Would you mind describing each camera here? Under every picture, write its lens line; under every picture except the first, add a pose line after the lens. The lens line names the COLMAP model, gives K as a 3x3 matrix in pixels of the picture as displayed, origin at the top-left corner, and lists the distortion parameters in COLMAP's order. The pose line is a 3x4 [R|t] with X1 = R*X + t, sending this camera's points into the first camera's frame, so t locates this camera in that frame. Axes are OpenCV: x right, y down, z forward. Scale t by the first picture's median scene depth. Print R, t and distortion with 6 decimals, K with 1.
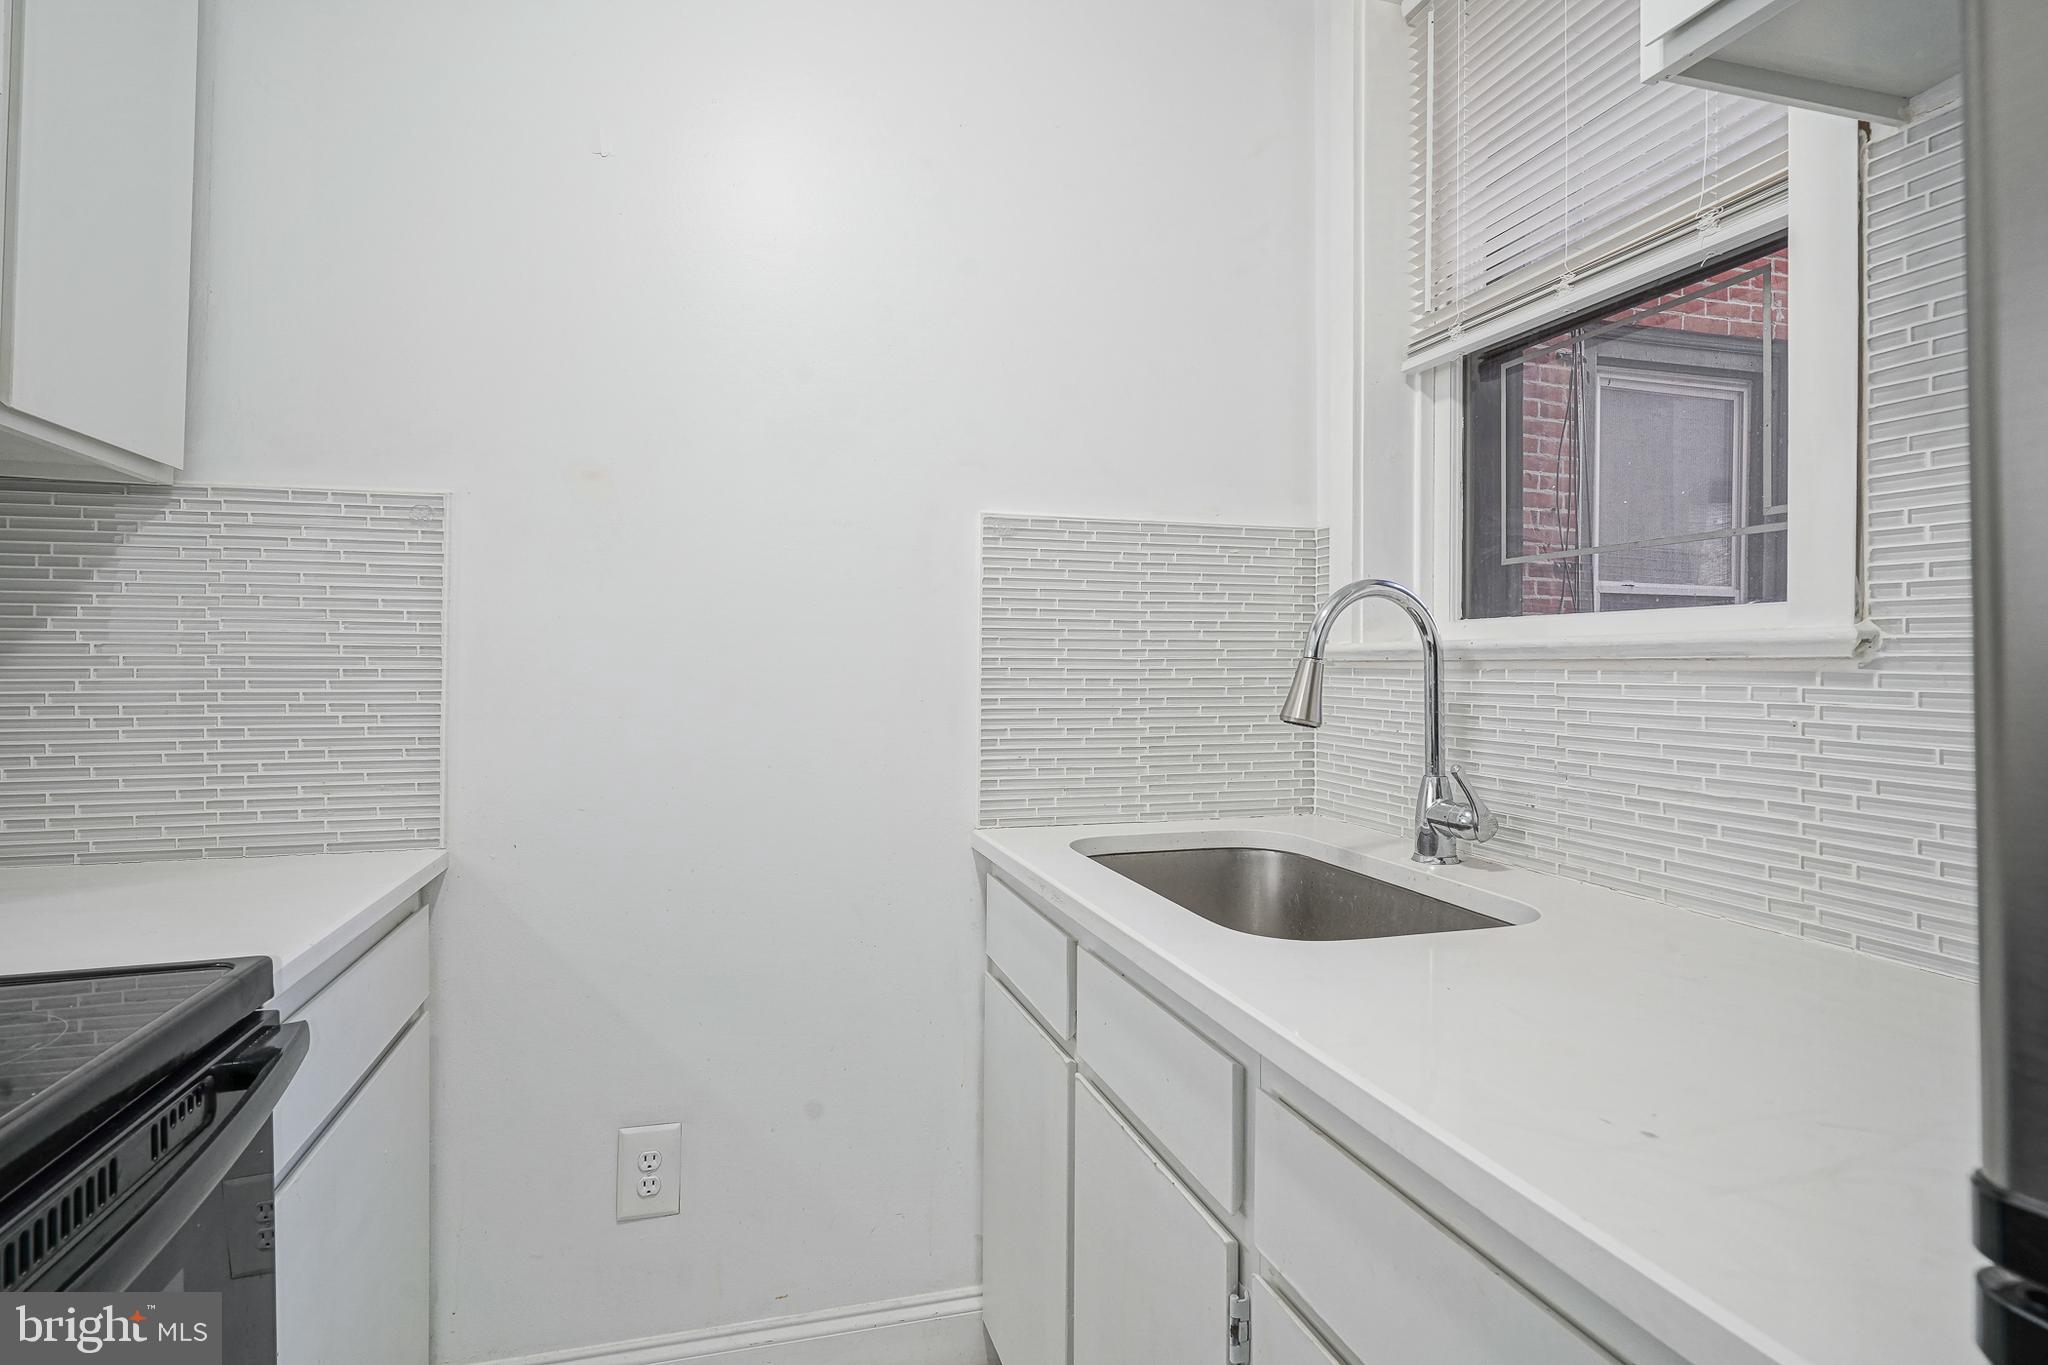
lens RADIAL K [[1067.3, 0, 1044.0], [0, 1067.3, 636.4], [0, 0, 1]] dist [-0.005389, 0.000595]
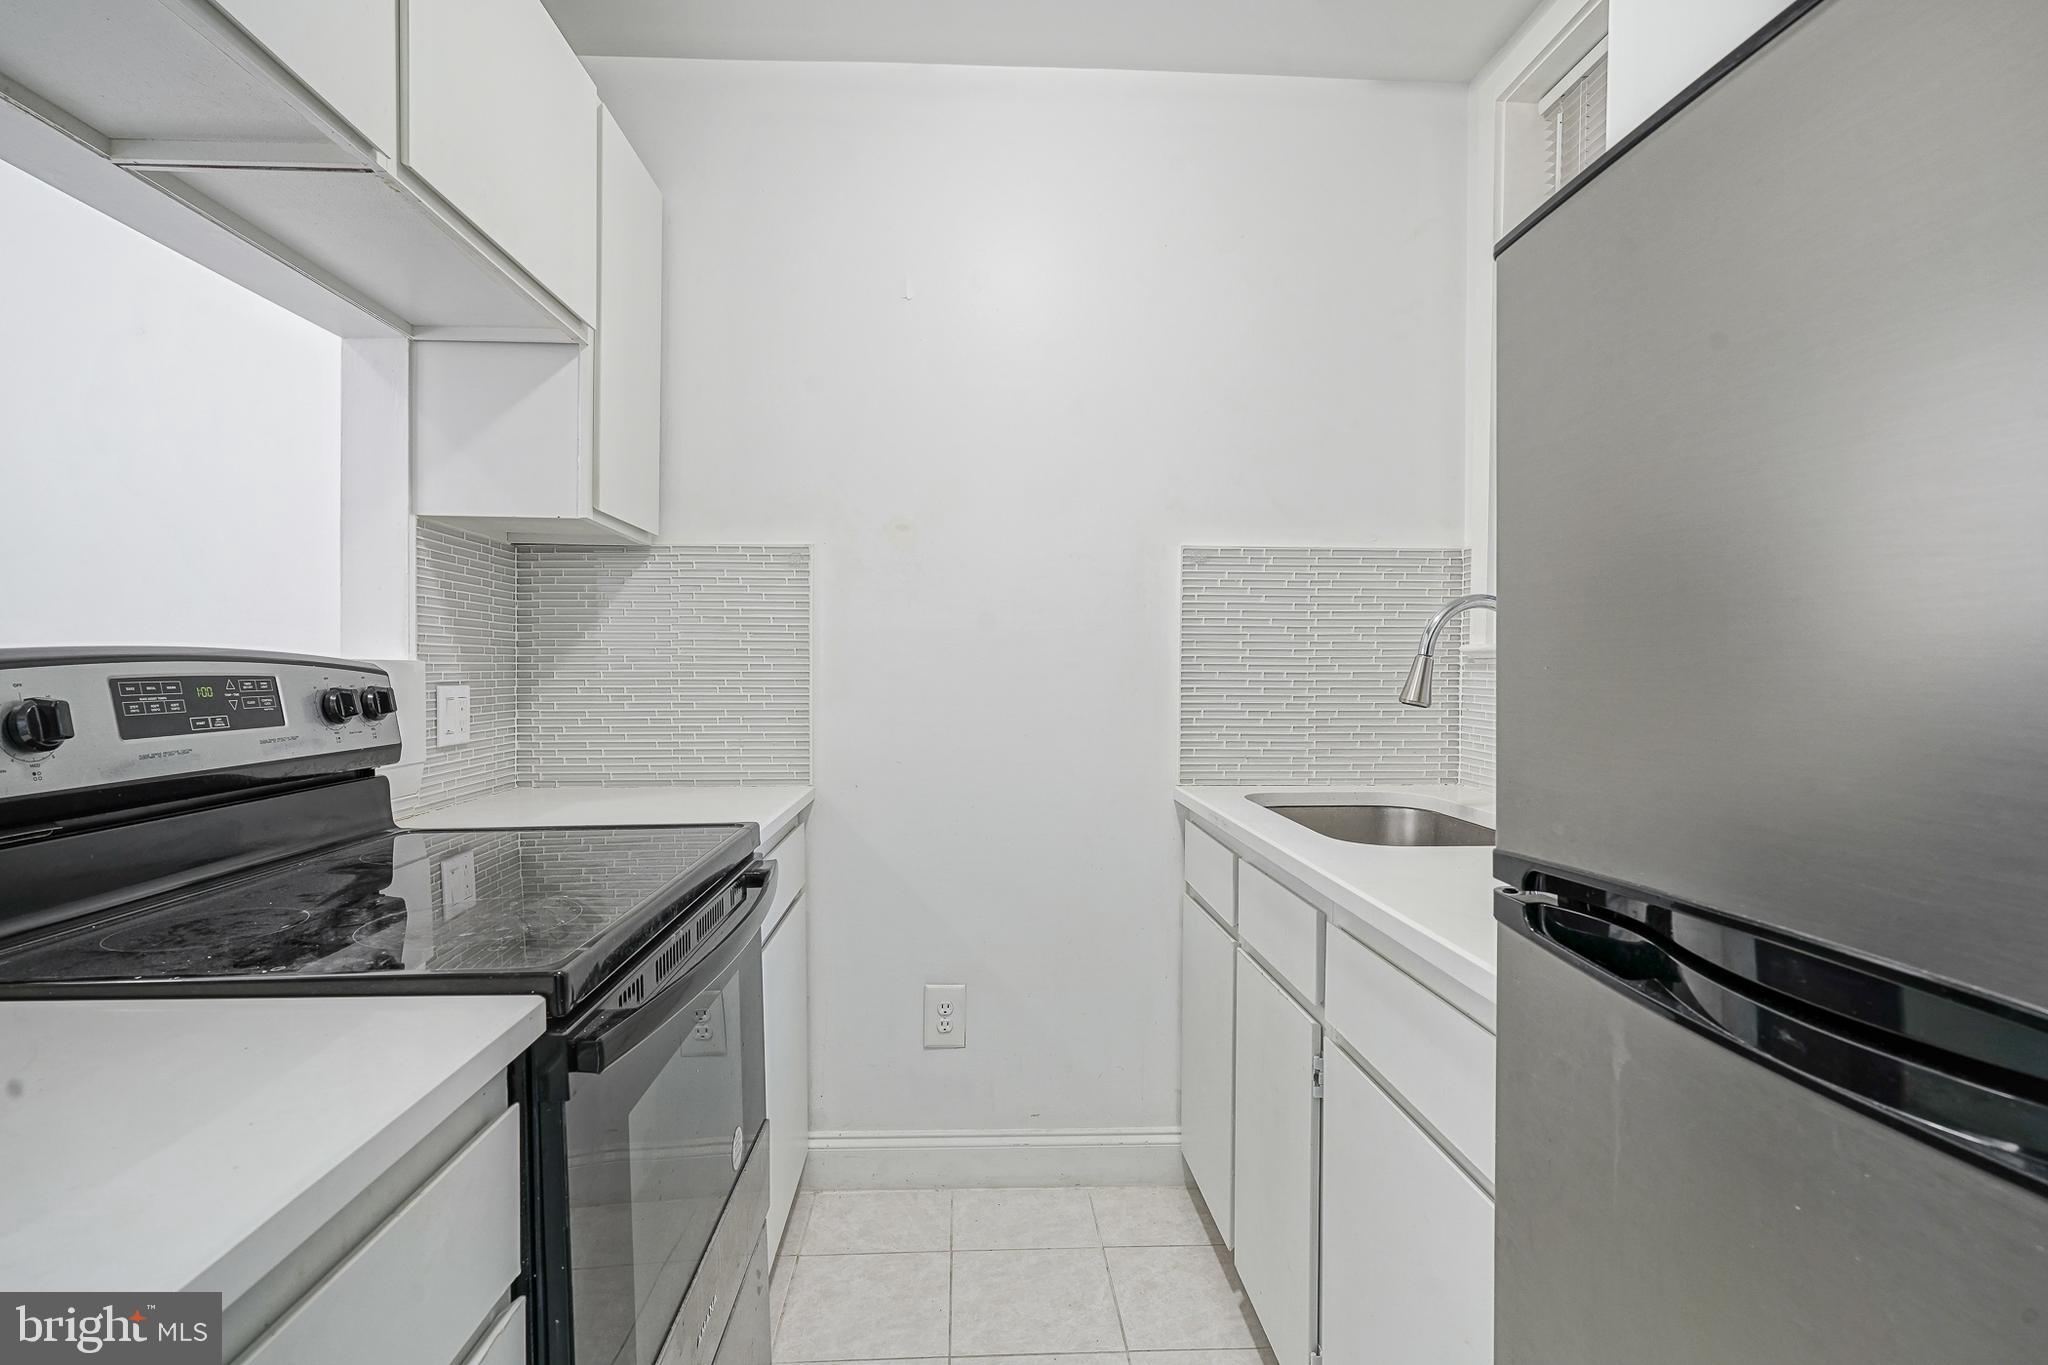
lens RADIAL K [[1014.7, 0, 1019.5], [0, 1014.7, 704.9], [0, 0, 1]] dist [-0.009688, 0.003517]
pose [[0.969284, 0.009719, -0.245753, 0.059707], [0.006033, 0.997979, 0.063264, -0.000378], [0.245871, -0.062803, 0.967266, -0.277634]]
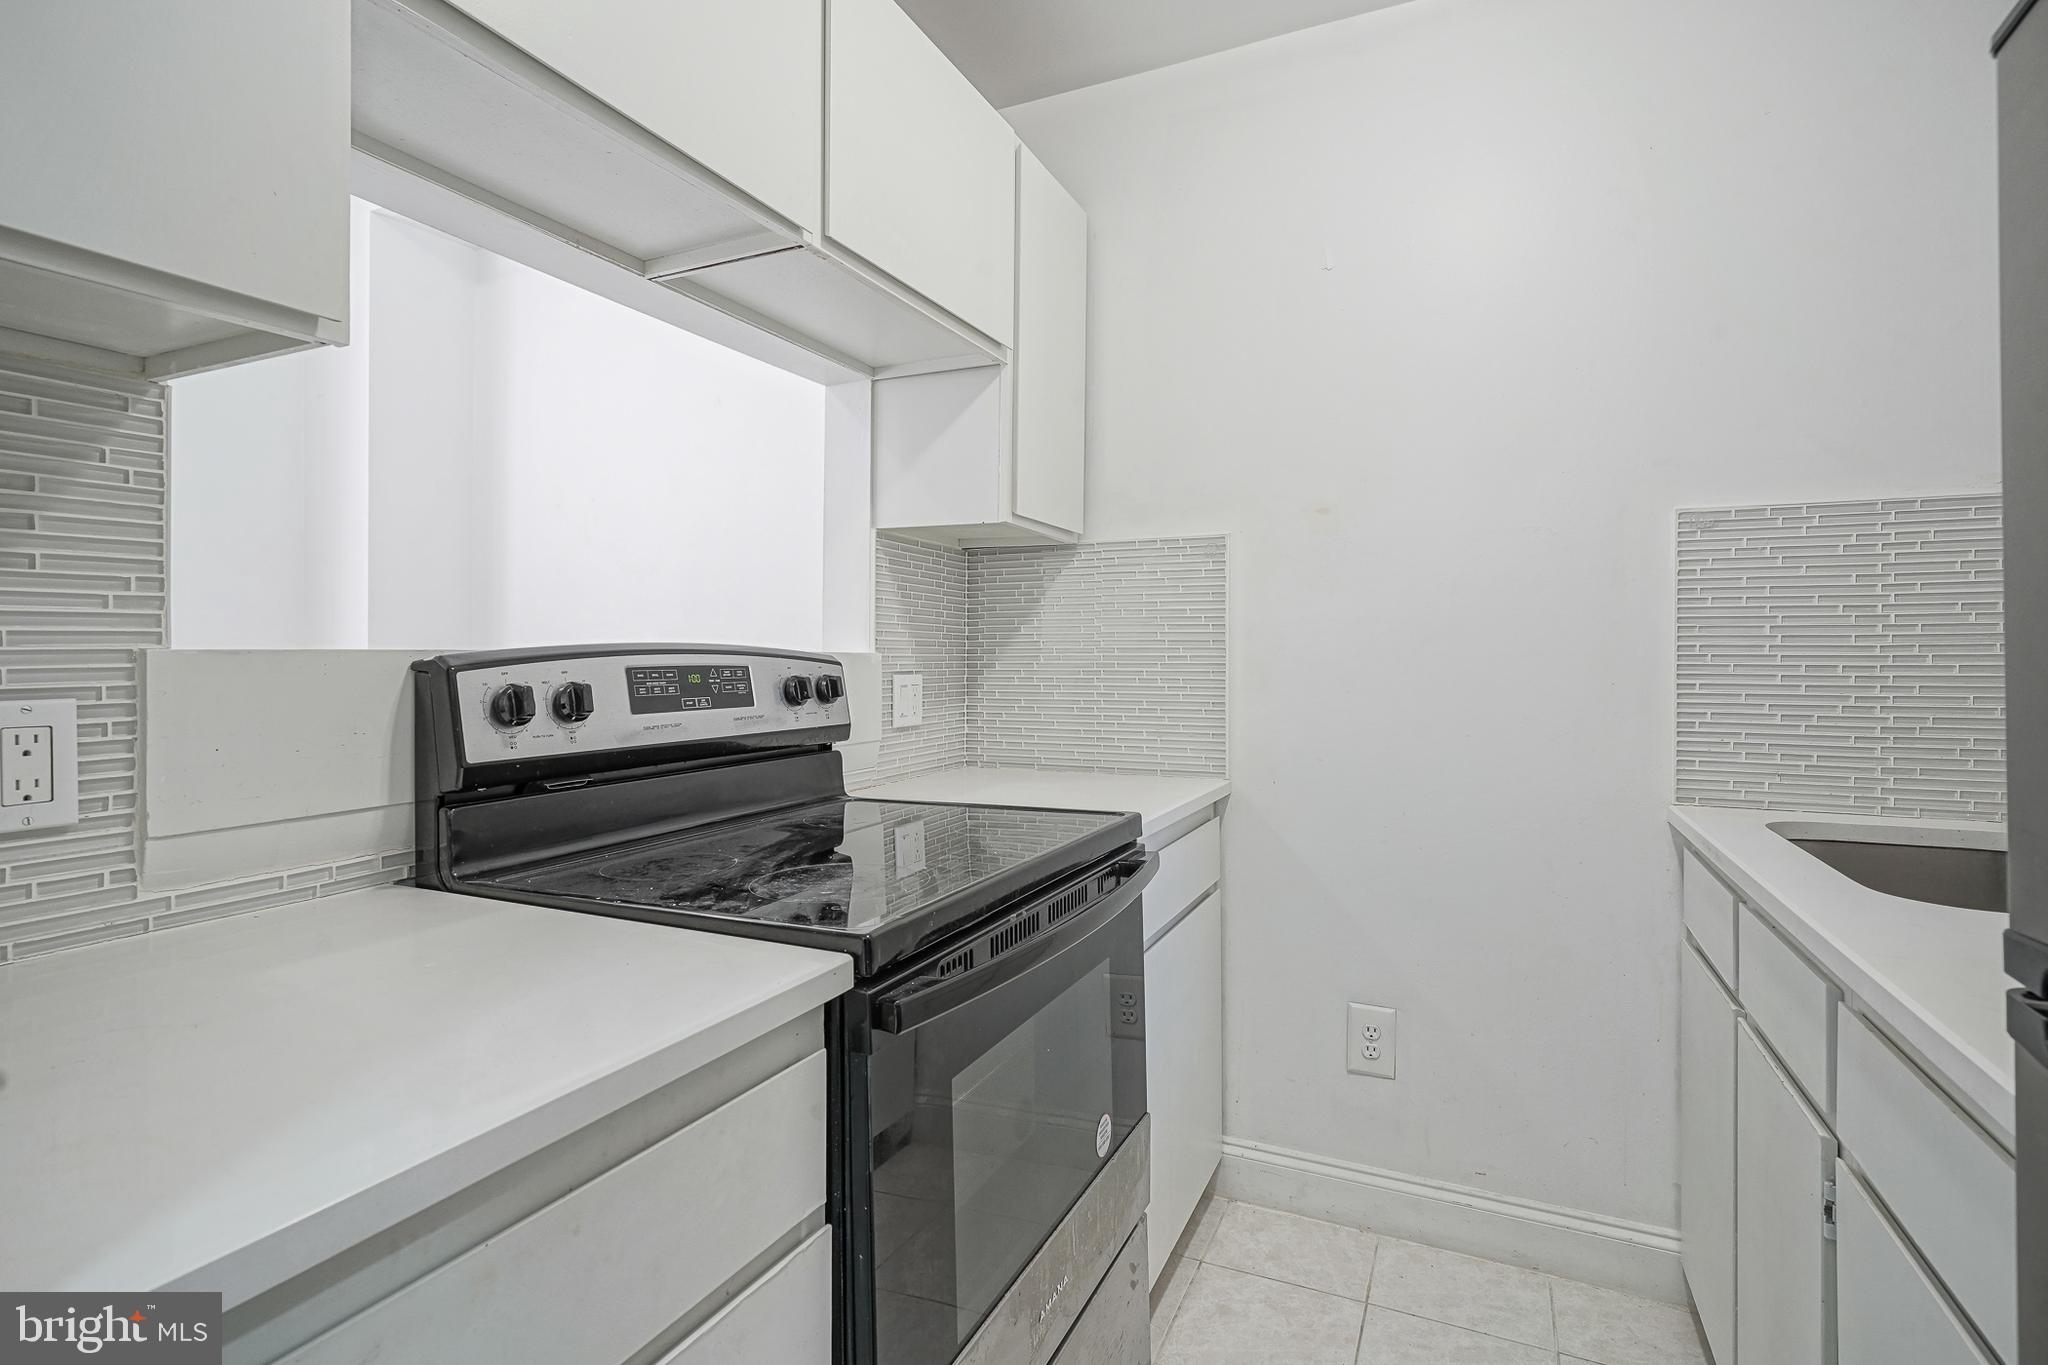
lens RADIAL K [[1014.7, 0, 990.6], [0, 1014.7, 668.3], [0, 0, 1]] dist [-0.009688, 0.003517]
pose [[0.735818, 0.006907, -0.677144, 0.128734], [0.018139, 0.999388, 0.029905, 0.000717], [0.676936, -0.034287, 0.735243, -0.222238]]
